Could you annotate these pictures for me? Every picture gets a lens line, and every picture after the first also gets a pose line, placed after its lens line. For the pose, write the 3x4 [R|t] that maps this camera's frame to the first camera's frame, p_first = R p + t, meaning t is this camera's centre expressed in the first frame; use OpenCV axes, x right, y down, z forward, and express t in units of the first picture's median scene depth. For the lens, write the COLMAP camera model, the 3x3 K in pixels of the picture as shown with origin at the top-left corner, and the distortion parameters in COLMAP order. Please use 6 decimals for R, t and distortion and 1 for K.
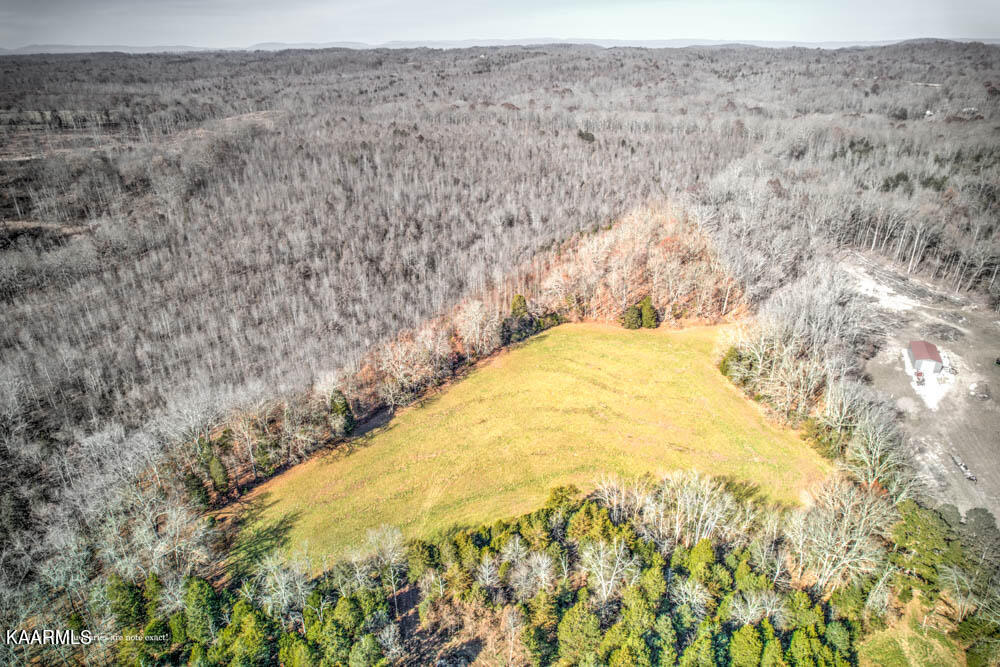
lens RADIAL K [[647.2, 0, 500.6], [0, 647.2, 317.2], [0, 0, 1]] dist [-0.096678, 0.104375]
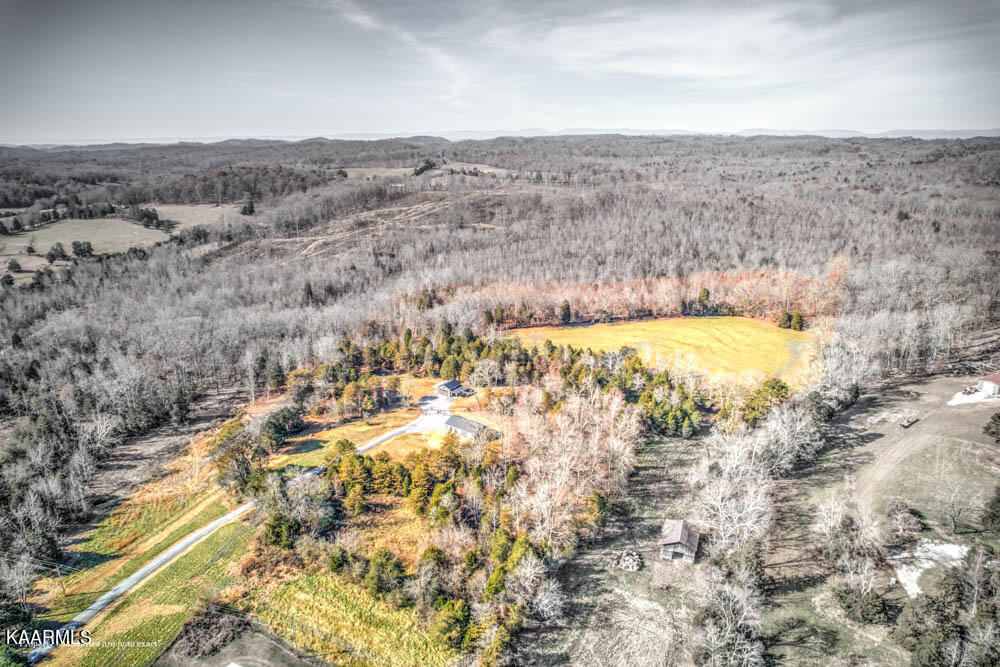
lens RADIAL K [[647.2, 0, 500.6], [0, 647.2, 317.2], [0, 0, 1]] dist [-0.096678, 0.104375]
pose [[0.766404, 0.185781, -0.614907, 0.150277], [-0.258114, 0.965650, -0.029956, 0.050011], [0.588220, 0.181674, 0.788031, -0.122117]]
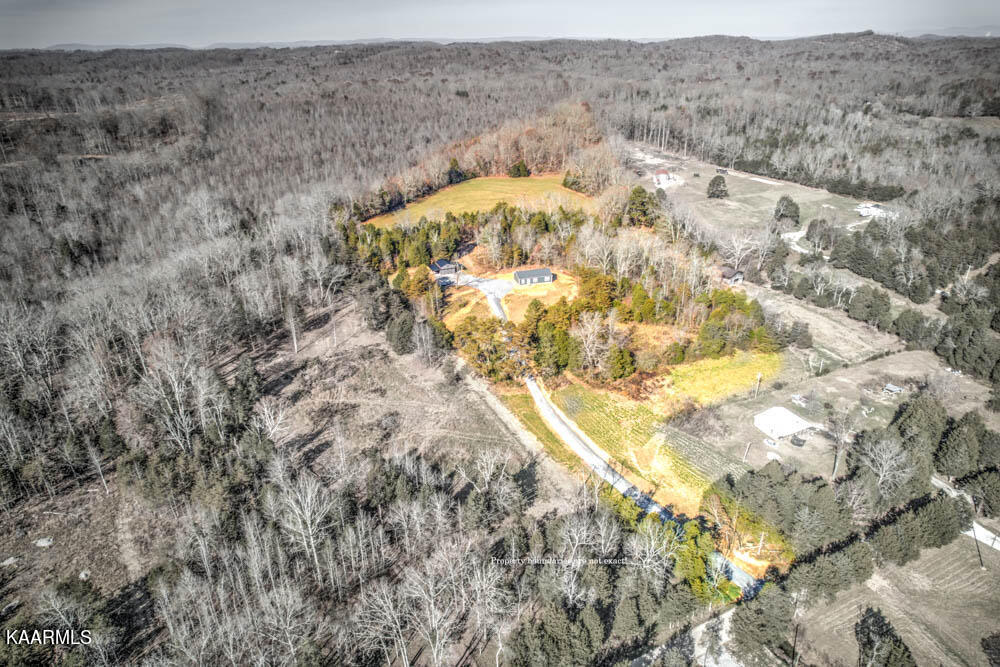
lens RADIAL K [[647.2, 0, 500.6], [0, 647.2, 317.2], [0, 0, 1]] dist [-0.096678, 0.104375]
pose [[0.971459, -0.100703, 0.214770, -0.066894], [0.100583, 0.994862, 0.011518, 0.097229], [-0.214827, 0.010413, 0.976597, -0.191083]]
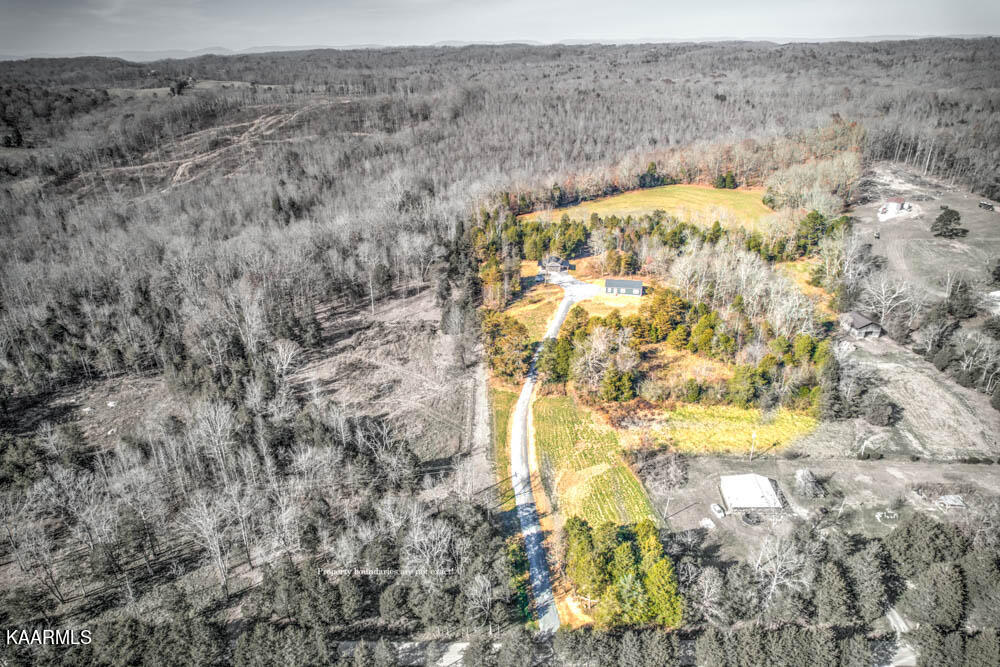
lens RADIAL K [[647.2, 0, 500.6], [0, 647.2, 317.2], [0, 0, 1]] dist [-0.096678, 0.104375]
pose [[0.969501, 0.090542, -0.227749, 0.015591], [-0.090186, 0.995853, 0.011989, 0.098289], [0.227890, 0.008917, 0.973646, -0.195182]]
